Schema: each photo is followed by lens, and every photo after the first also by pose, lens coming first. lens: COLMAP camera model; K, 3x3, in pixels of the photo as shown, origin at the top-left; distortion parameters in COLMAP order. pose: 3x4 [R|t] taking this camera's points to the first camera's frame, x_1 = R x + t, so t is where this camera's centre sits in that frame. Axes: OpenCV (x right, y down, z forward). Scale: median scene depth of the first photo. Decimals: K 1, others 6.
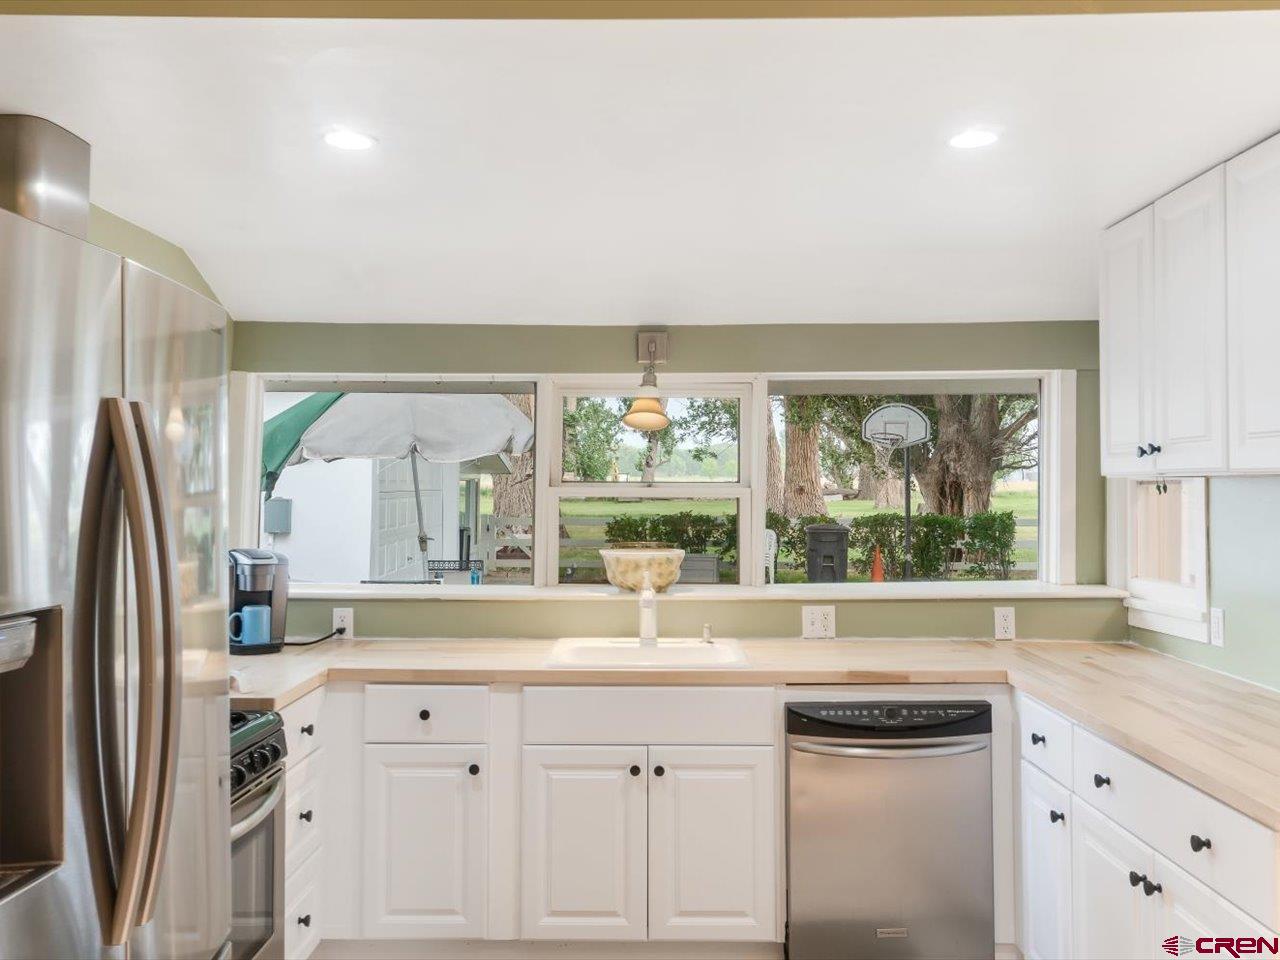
lens RADIAL K [[1108.1, 0, 645.8], [0, 1108.1, 458.9], [0, 0, 1]] dist [0.006432, 0.011332]
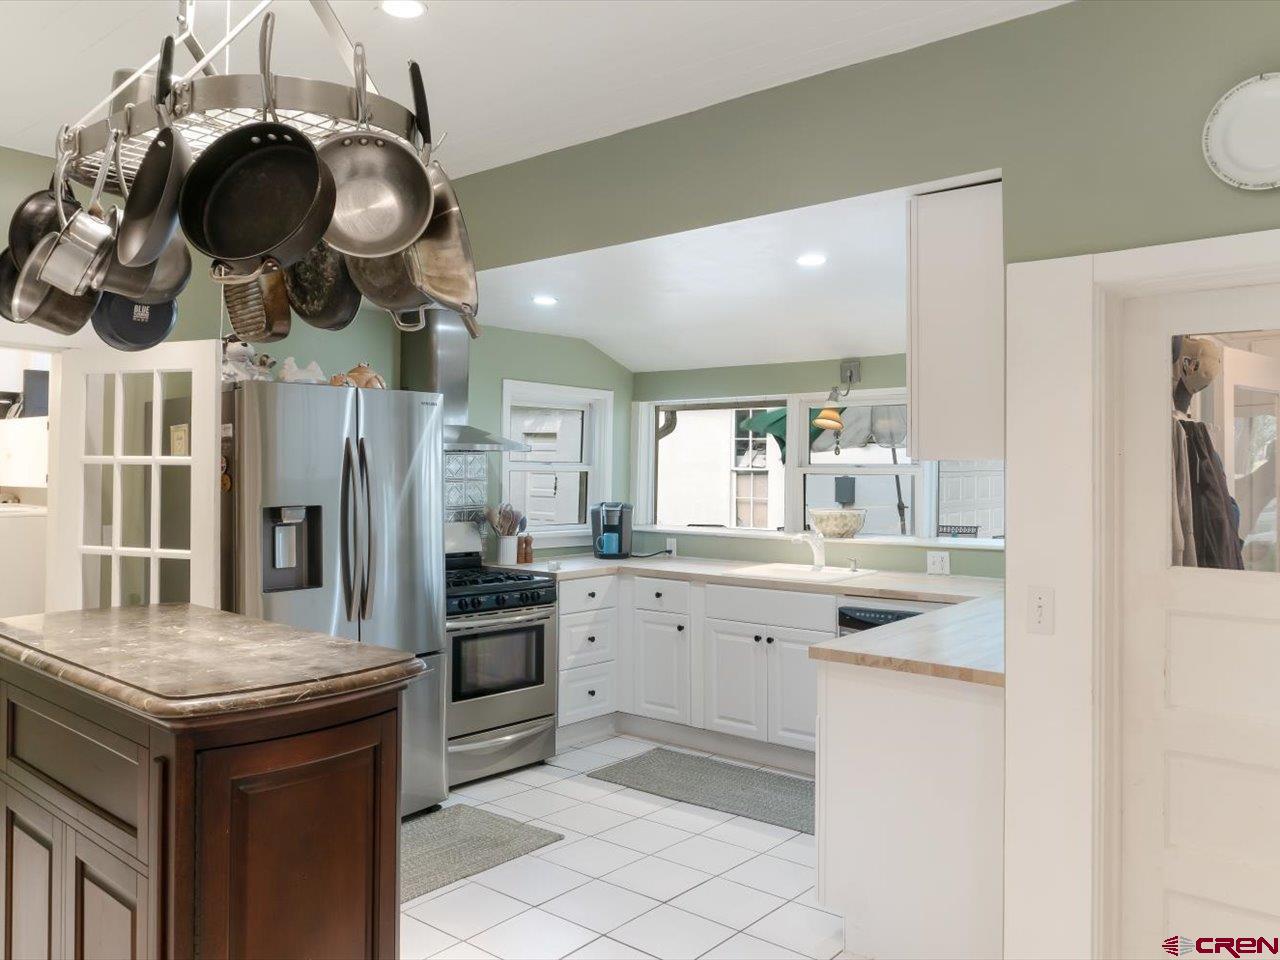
lens RADIAL K [[955.9, 0, 646.0], [0, 955.9, 469.6], [0, 0, 1]] dist [-0.009486, 0.000778]
pose [[0.800023, 0.002745, -0.599963, 0.629581], [0.014310, 0.999618, 0.023655, -0.006487], [0.599799, -0.027510, 0.799678, -0.207902]]
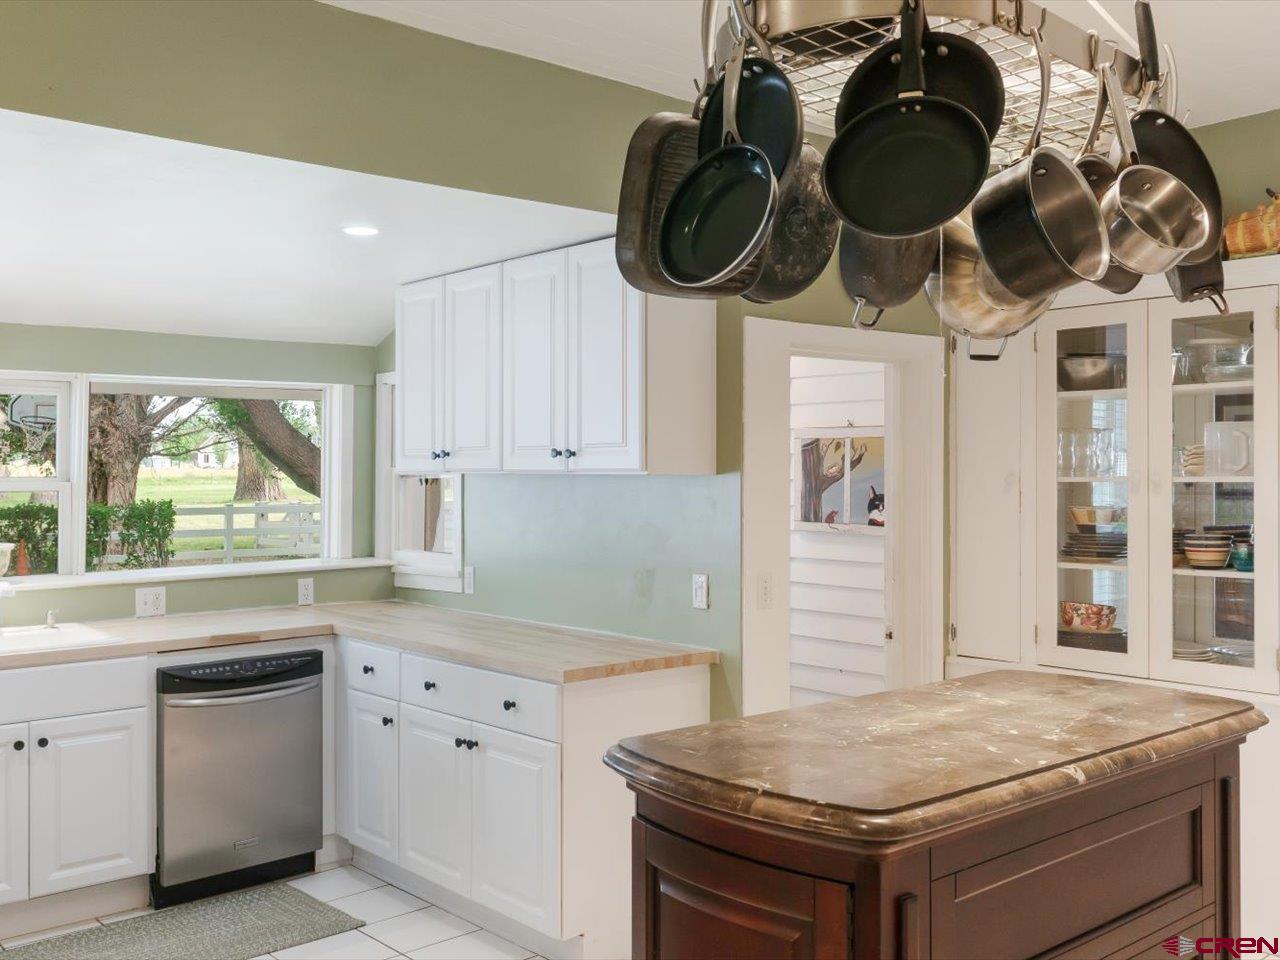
lens RADIAL K [[1160.7, 0, 638.2], [0, 1160.7, 481.3], [0, 0, 1]] dist [-0.016152, 0.000000]
pose [[0.745910, -0.006109, 0.666019, -0.271142], [-0.015180, 0.999542, 0.026169, -0.013155], [-0.665874, -0.029629, 0.745475, -0.205867]]
